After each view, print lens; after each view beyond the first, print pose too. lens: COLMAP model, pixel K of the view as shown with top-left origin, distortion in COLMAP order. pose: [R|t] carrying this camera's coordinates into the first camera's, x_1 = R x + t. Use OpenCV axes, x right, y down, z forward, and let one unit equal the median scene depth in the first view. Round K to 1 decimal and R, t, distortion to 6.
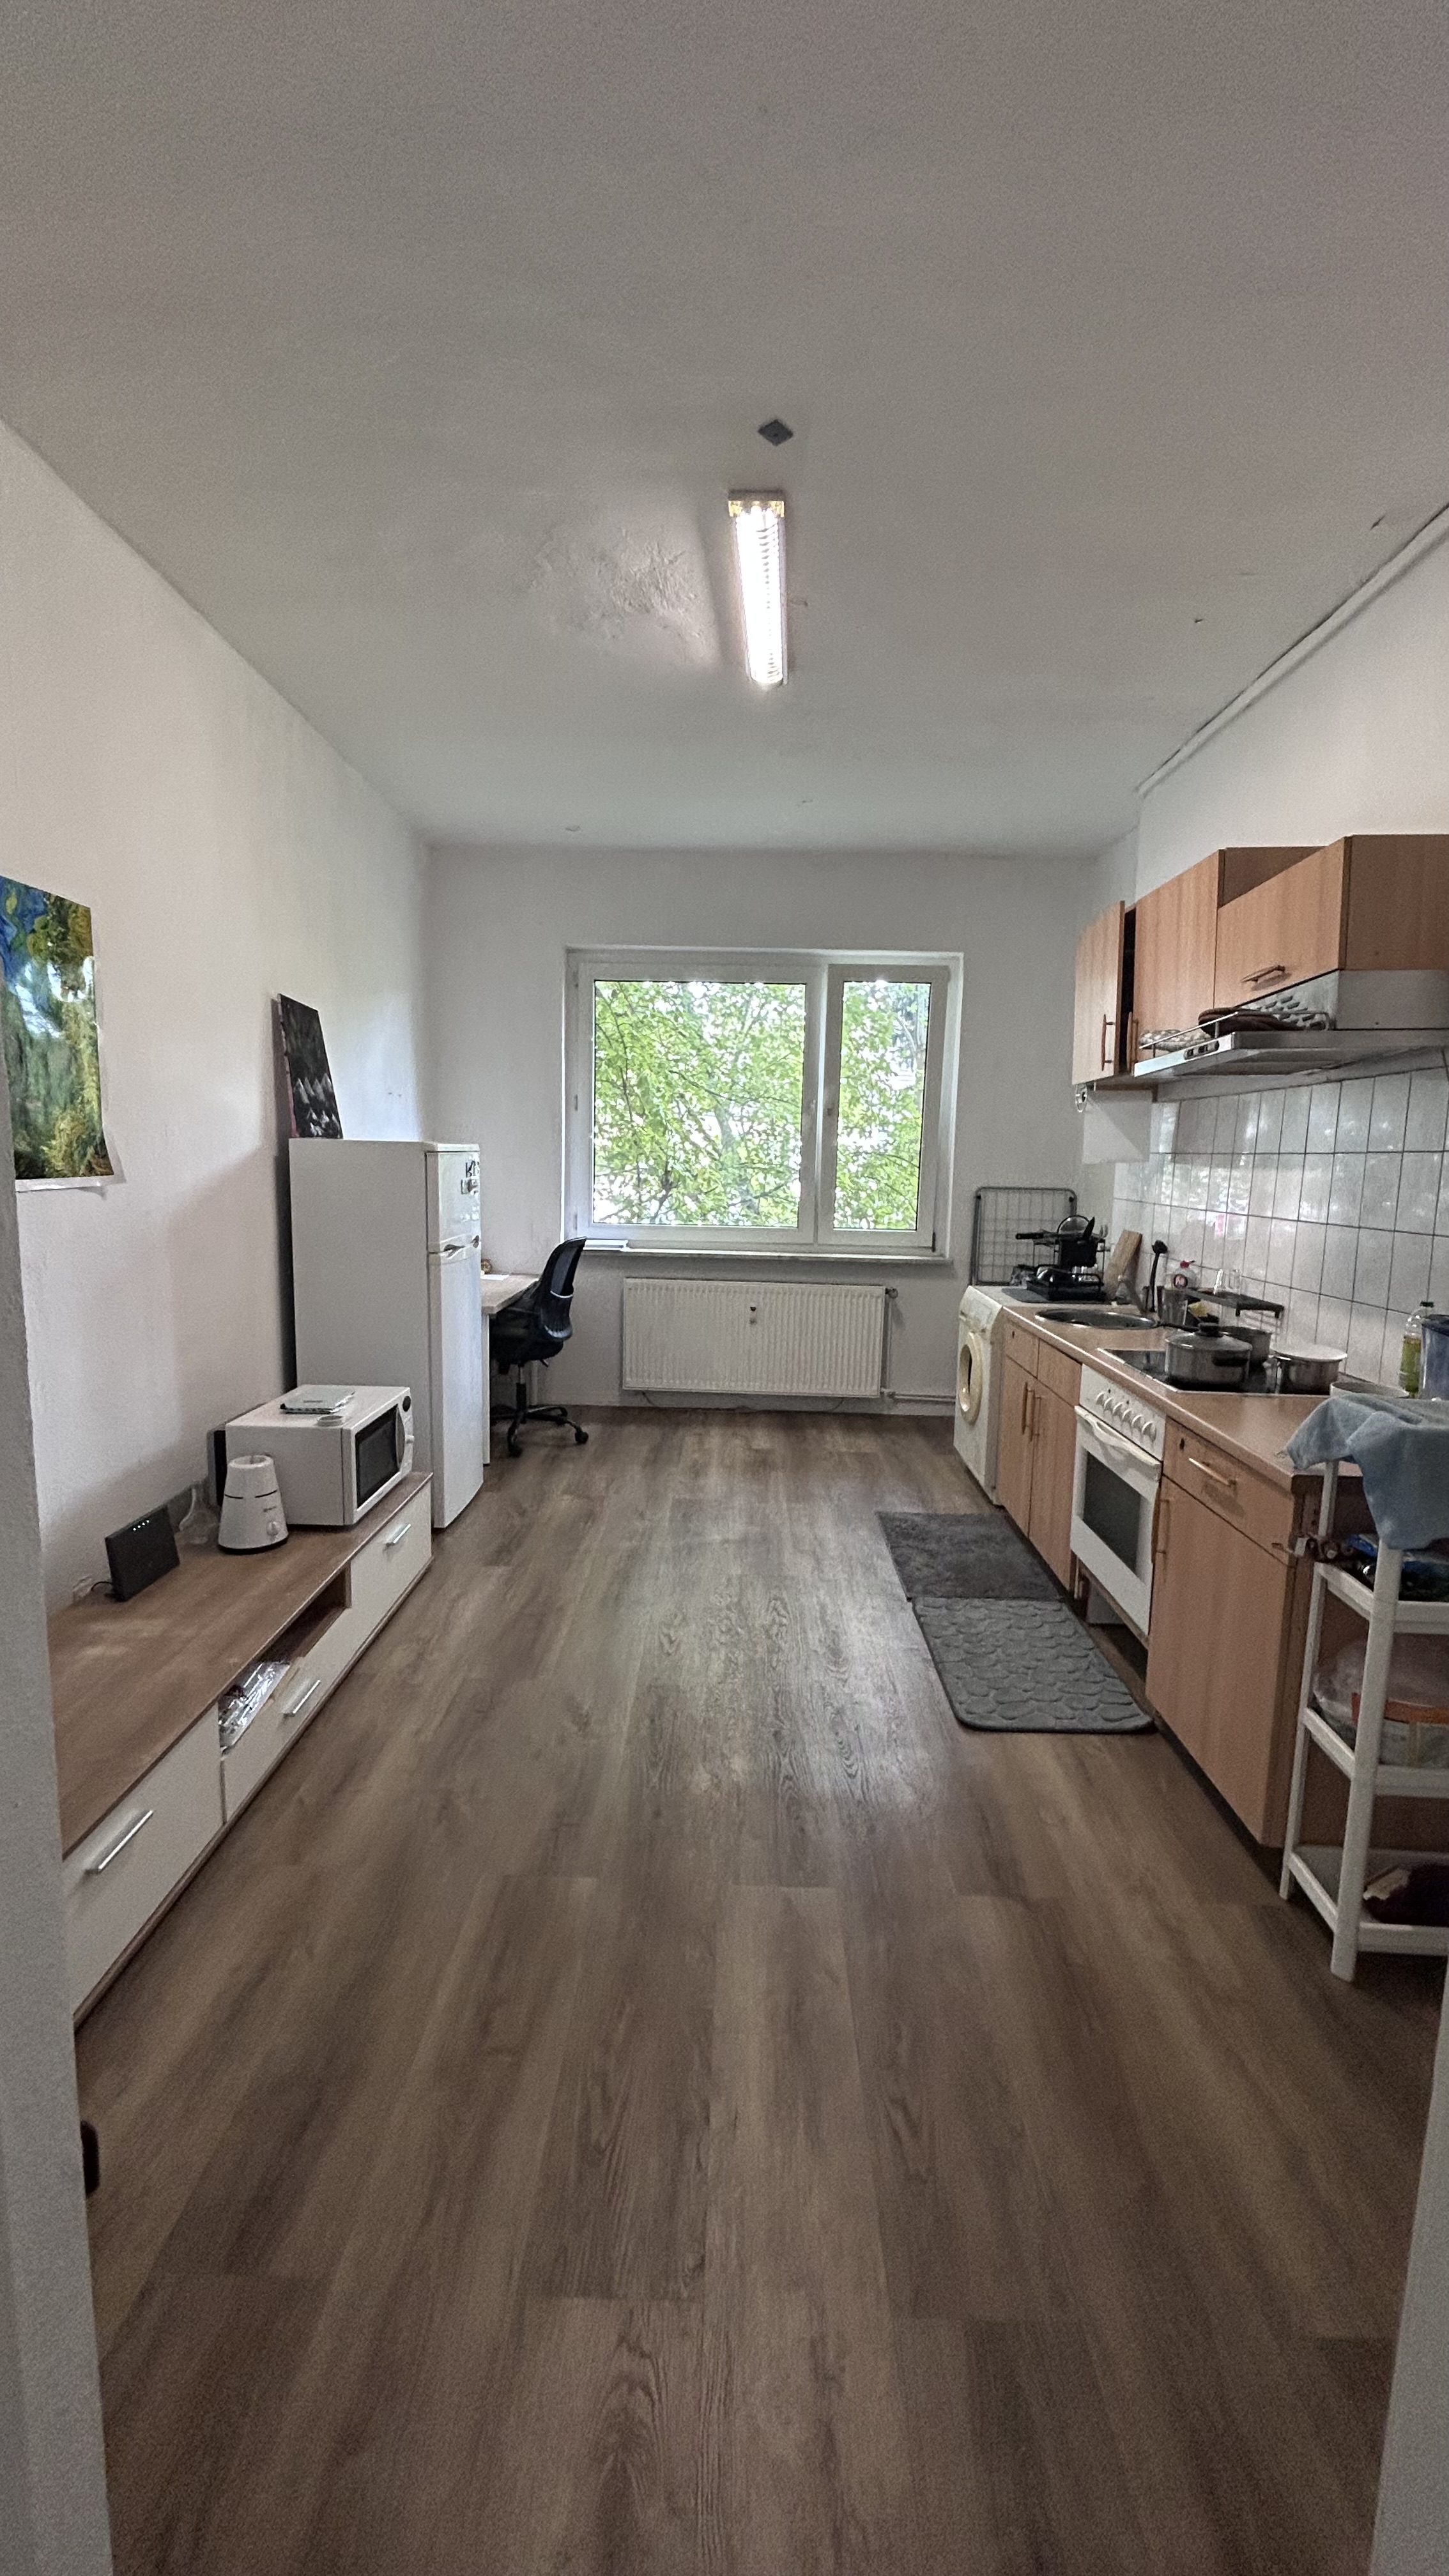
lens RADIAL K [[1034.8, 0, 724.5], [0, 1034.8, 1288.0], [0, 0, 1]] dist [0.019013, -0.008926]
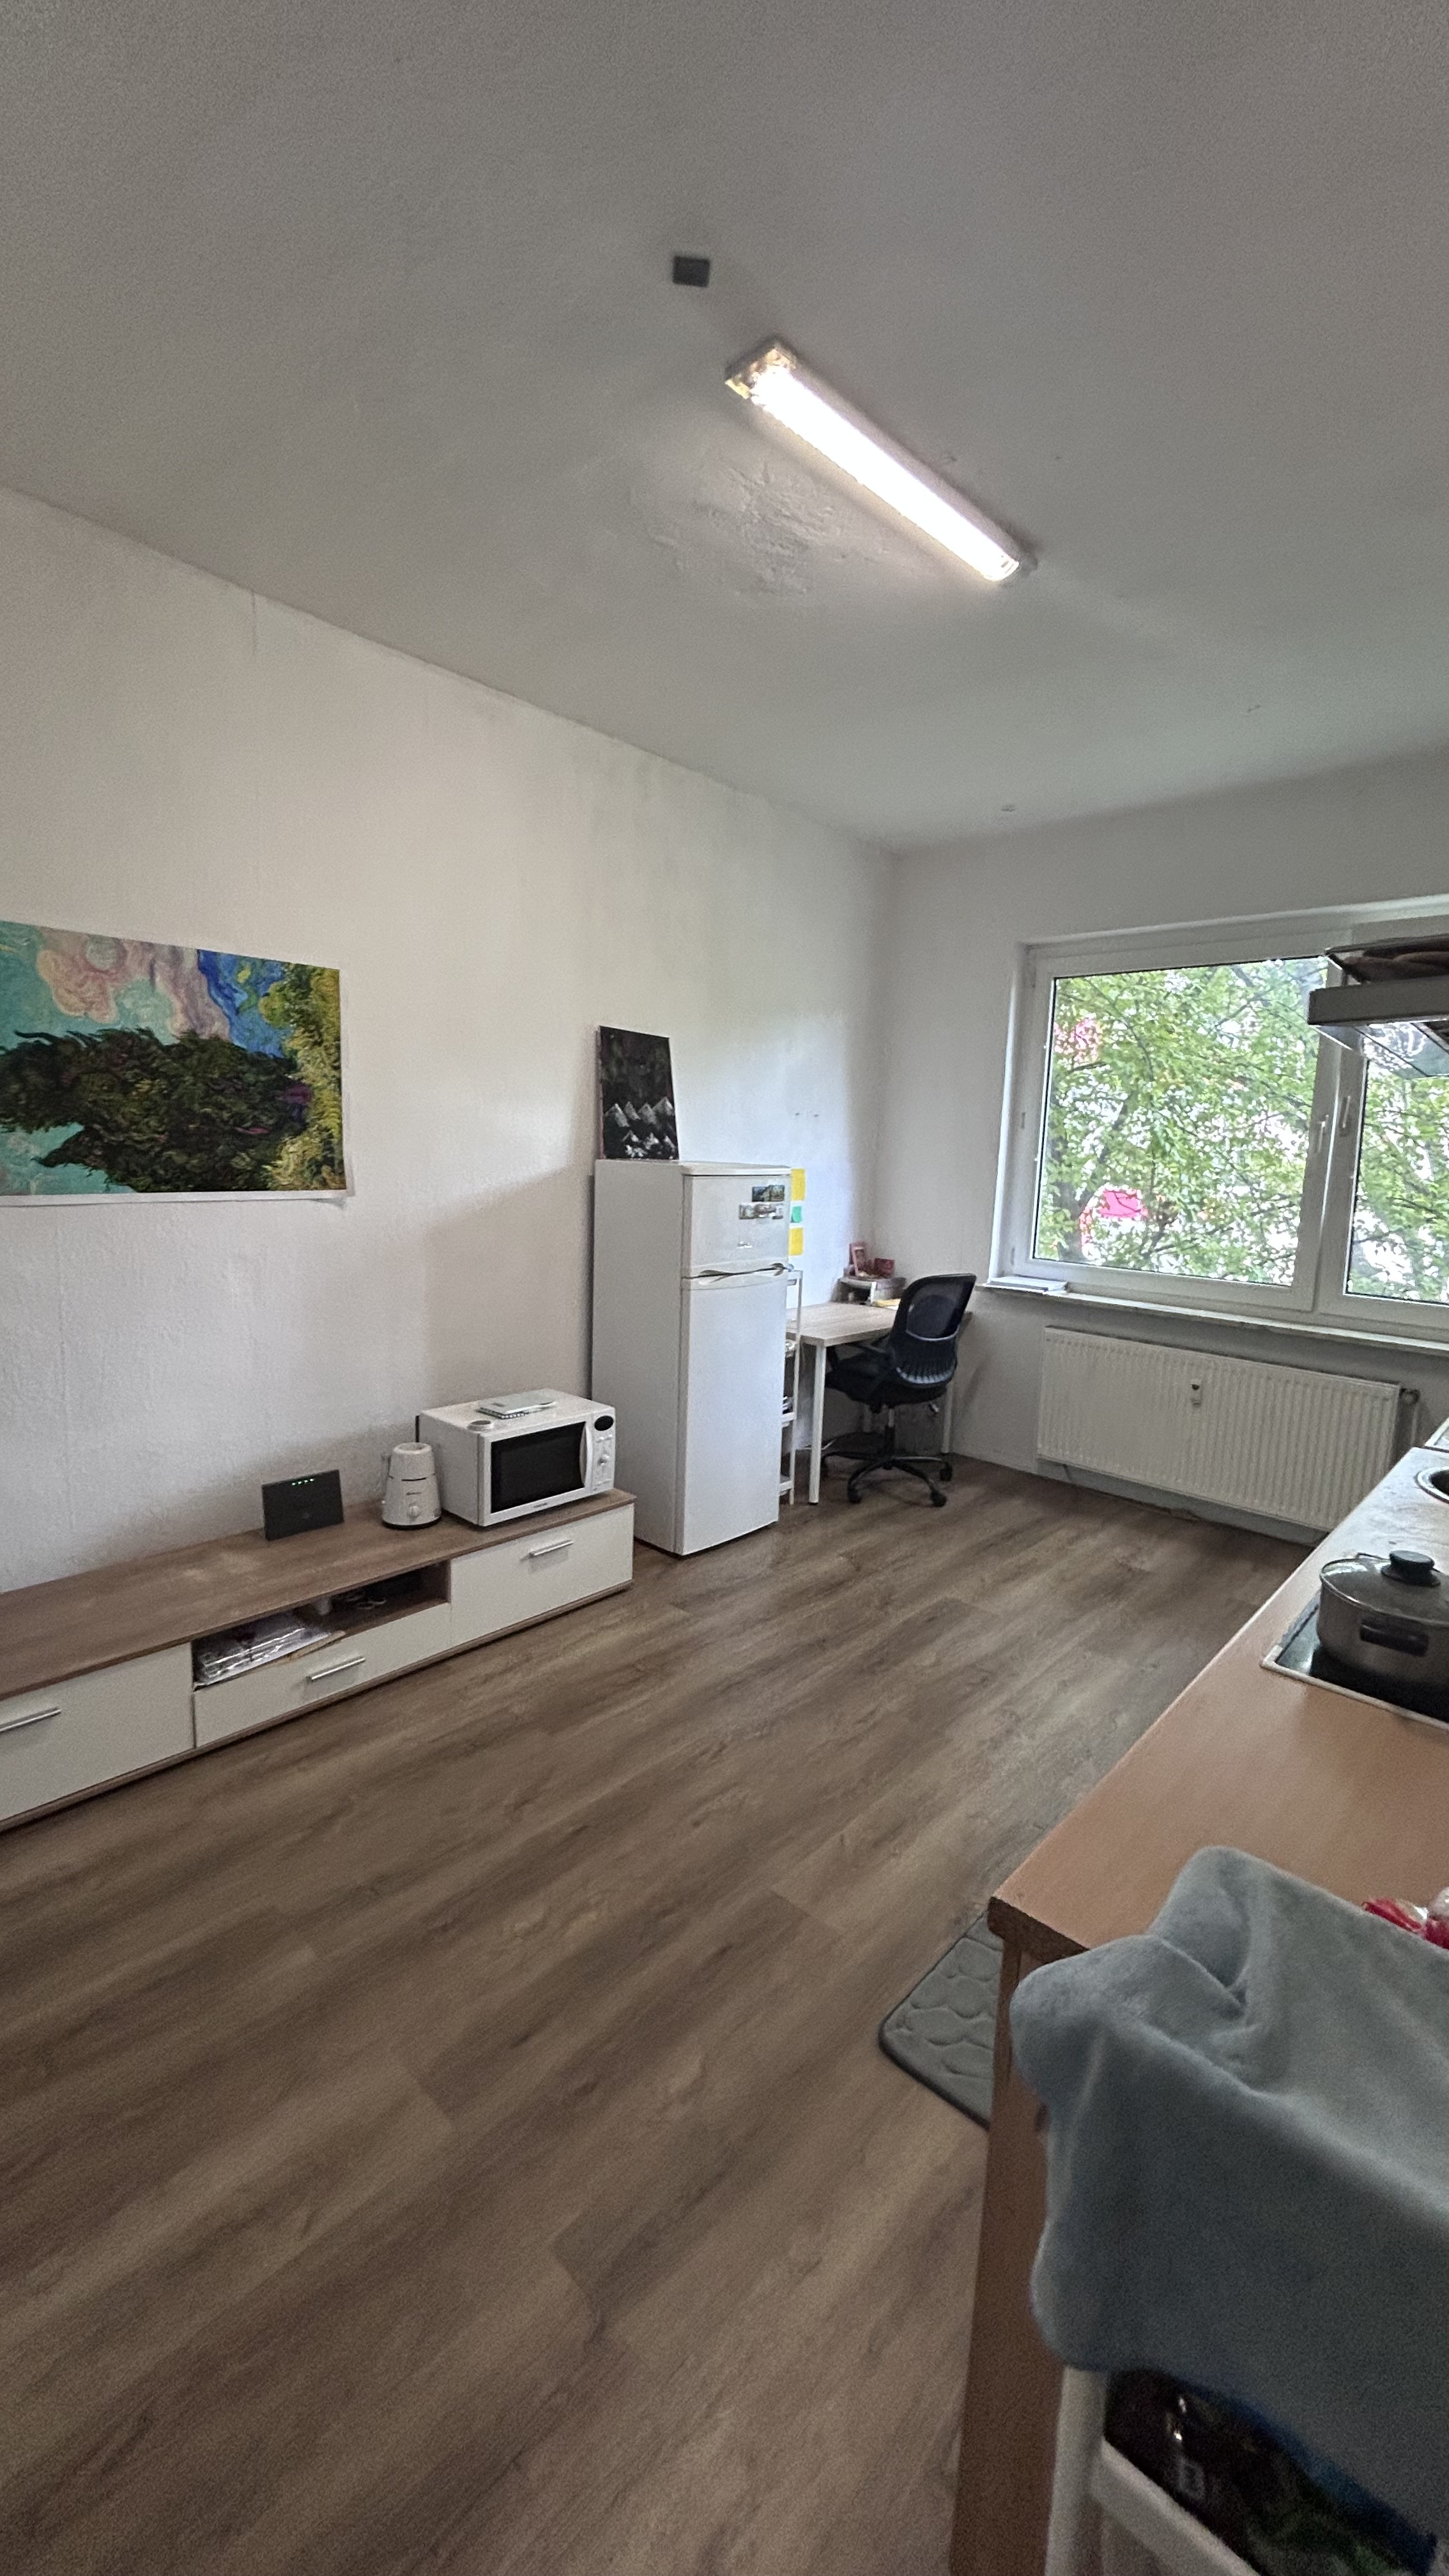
lens RADIAL K [[1034.8, 0, 724.5], [0, 1034.8, 1288.0], [0, 0, 1]] dist [0.019013, -0.008926]
pose [[0.749994, 0.098872, -0.654013, 0.410406], [-0.107131, 0.993867, 0.027397, -0.057212], [0.652711, 0.049517, 0.755987, 0.292187]]
